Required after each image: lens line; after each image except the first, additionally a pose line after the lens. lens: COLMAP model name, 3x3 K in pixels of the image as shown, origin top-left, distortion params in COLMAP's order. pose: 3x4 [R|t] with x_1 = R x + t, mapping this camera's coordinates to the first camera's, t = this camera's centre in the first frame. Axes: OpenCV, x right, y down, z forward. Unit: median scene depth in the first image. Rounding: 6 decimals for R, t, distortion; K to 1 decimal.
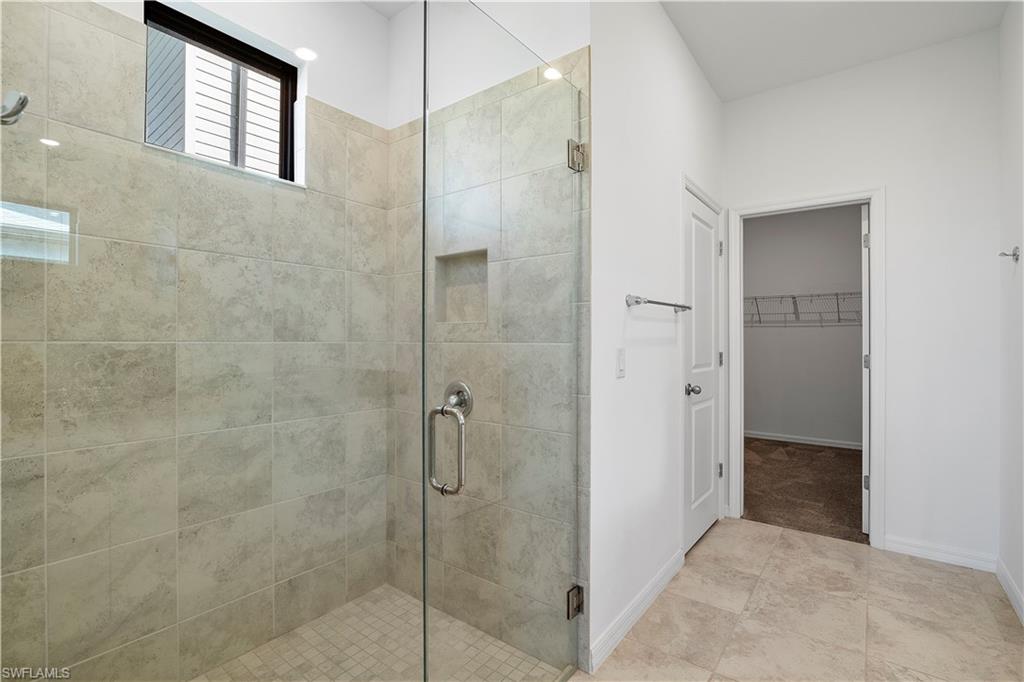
lens RADIAL K [[473.1, 0, 518.2], [0, 473.1, 335.0], [0, 0, 1]] dist [-0.015514, 0.005061]
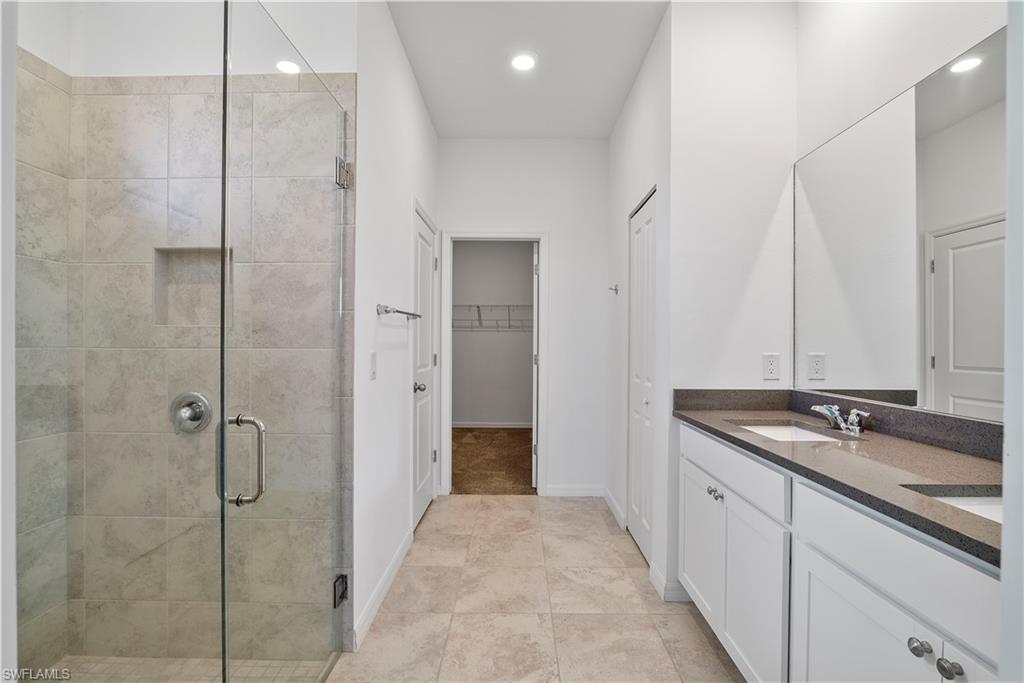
lens RADIAL K [[476.8, 0, 518.1], [0, 476.8, 340.6], [0, 0, 1]] dist [-0.009210, 0.003437]
pose [[0.798895, 0.002842, 0.601464, -0.157366], [-0.009601, 0.999922, 0.008027, -0.010914], [-0.601394, -0.012187, 0.798859, -0.077374]]
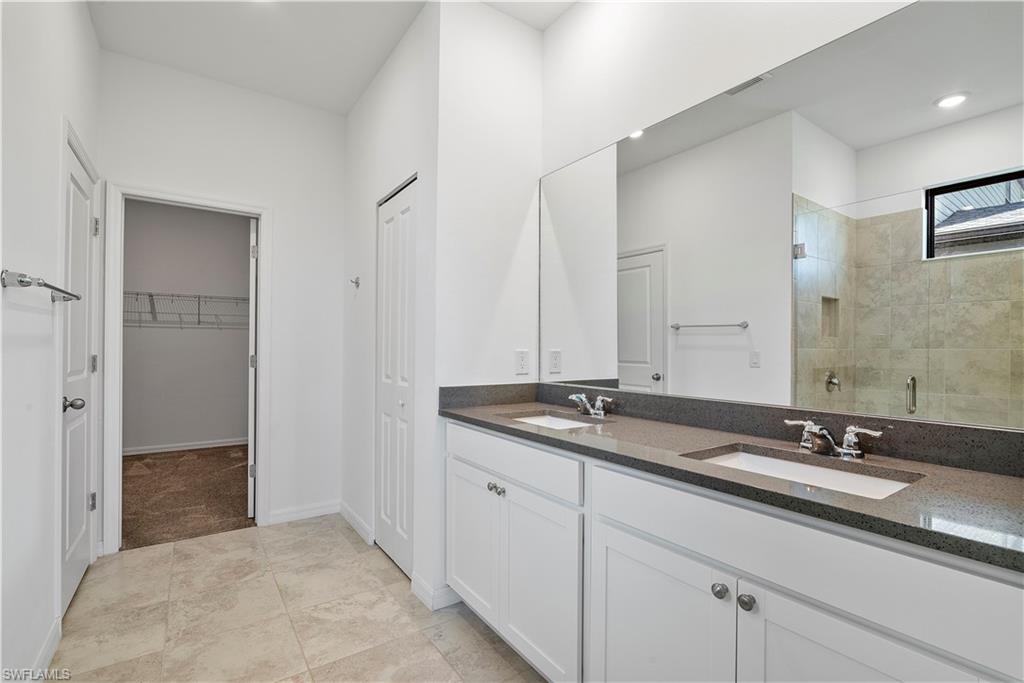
lens RADIAL K [[473.1, 0, 517.9], [0, 473.1, 342.3], [0, 0, 1]] dist [-0.015514, 0.005061]
pose [[0.309685, 0.007593, 0.950809, -0.153626], [-0.016359, 0.999863, -0.002657, 0.006391], [-0.950699, -0.014731, 0.309766, 0.090743]]
